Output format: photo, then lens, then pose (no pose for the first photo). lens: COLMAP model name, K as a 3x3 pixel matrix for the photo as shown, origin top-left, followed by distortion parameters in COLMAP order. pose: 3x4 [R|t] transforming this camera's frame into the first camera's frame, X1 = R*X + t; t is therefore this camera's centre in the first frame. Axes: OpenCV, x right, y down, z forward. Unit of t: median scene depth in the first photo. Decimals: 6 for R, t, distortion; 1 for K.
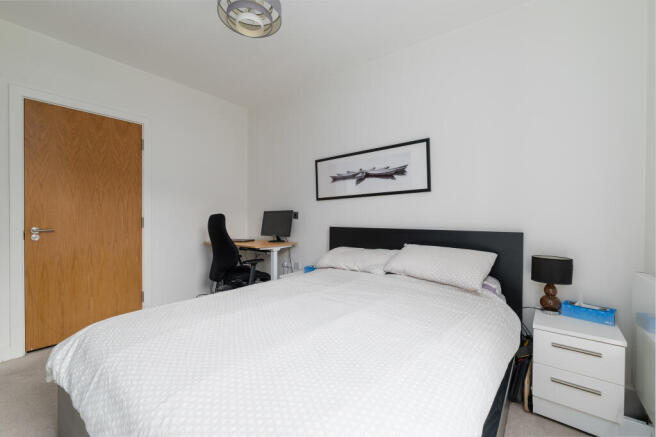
lens RADIAL K [[282.0, 0, 326.8], [0, 282.0, 222.6], [0, 0, 1]] dist [-0.000314, -0.000176]
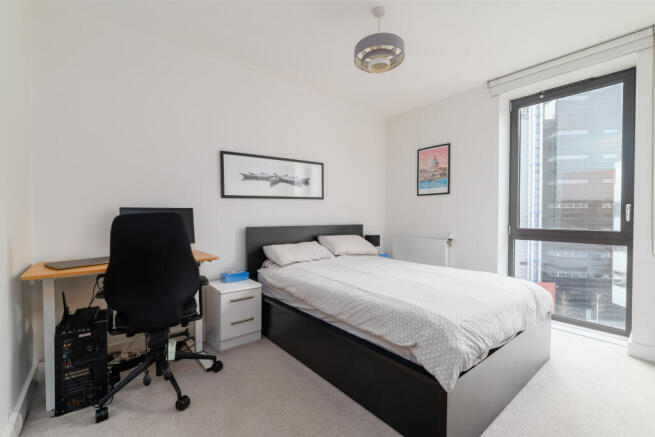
lens RADIAL K [[281.6, 0, 326.3], [0, 281.6, 222.6], [0, 0, 1]] dist [-0.000314, -0.000176]
pose [[0.223217, -0.025278, 0.974441, -0.915027], [0.016856, 0.999614, 0.022070, -0.017948], [-0.974623, 0.011499, 0.223557, 0.560620]]
